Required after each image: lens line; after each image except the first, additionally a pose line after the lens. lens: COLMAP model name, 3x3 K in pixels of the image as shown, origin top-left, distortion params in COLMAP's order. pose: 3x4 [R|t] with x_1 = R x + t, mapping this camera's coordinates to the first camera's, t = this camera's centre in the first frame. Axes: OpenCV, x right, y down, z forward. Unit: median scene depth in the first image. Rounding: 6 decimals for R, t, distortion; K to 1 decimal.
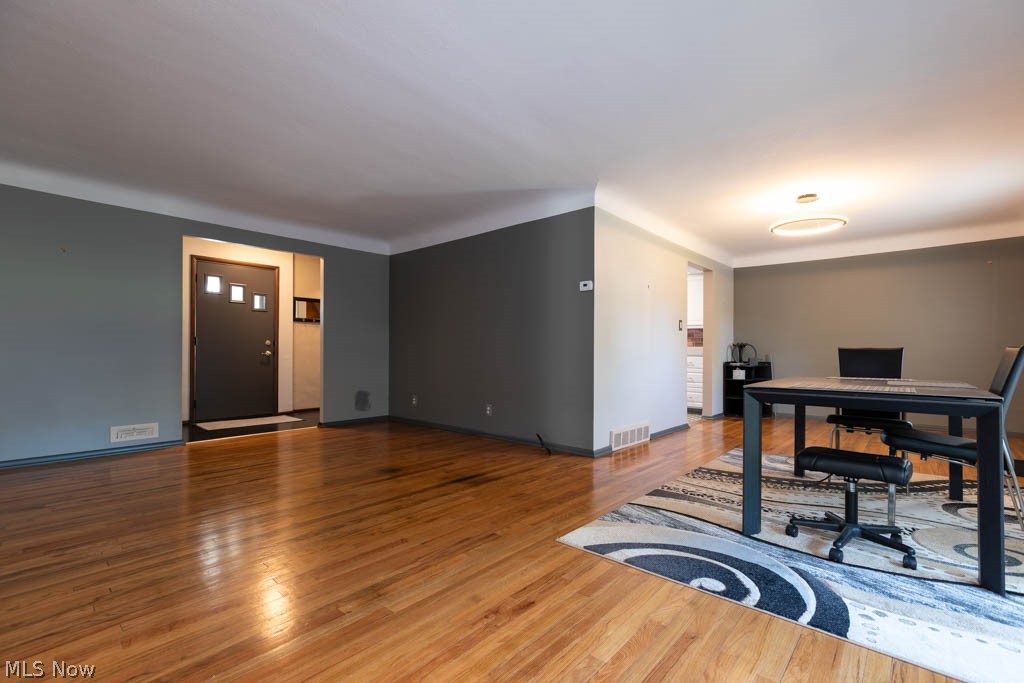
lens RADIAL K [[452.8, 0, 512.6], [0, 452.8, 345.9], [0, 0, 1]] dist [-0.001662, -0.000316]
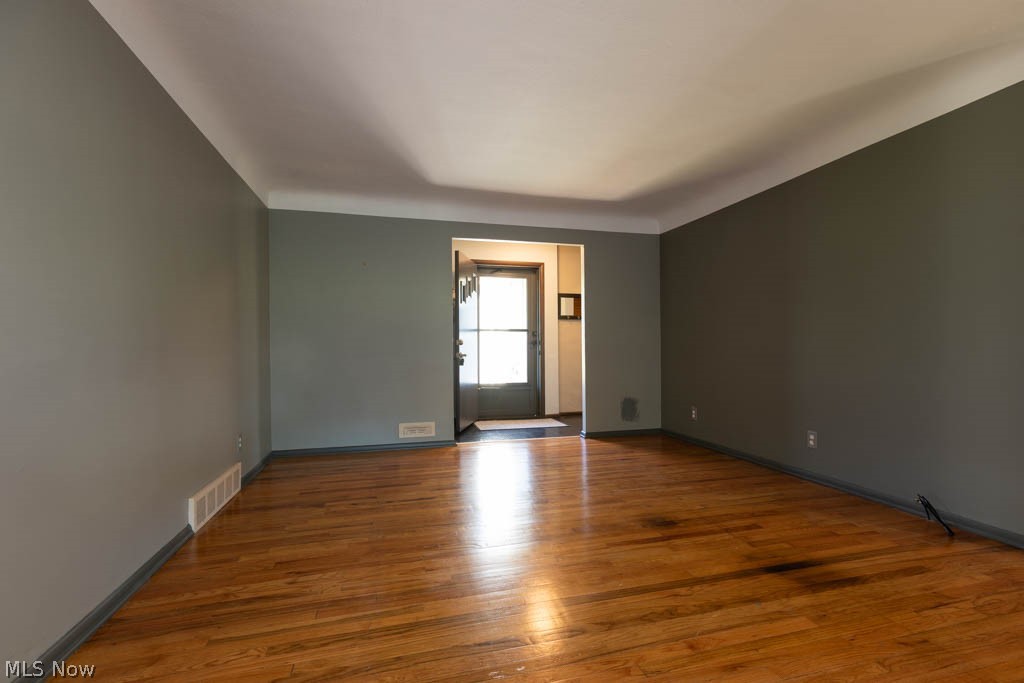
lens RADIAL K [[452.8, 0, 512.6], [0, 452.8, 345.9], [0, 0, 1]] dist [-0.001662, -0.000316]
pose [[0.831048, -0.010433, -0.556103, -0.074497], [0.016116, 0.999856, 0.005325, -0.010067], [0.555967, -0.013387, 0.831097, 0.318641]]
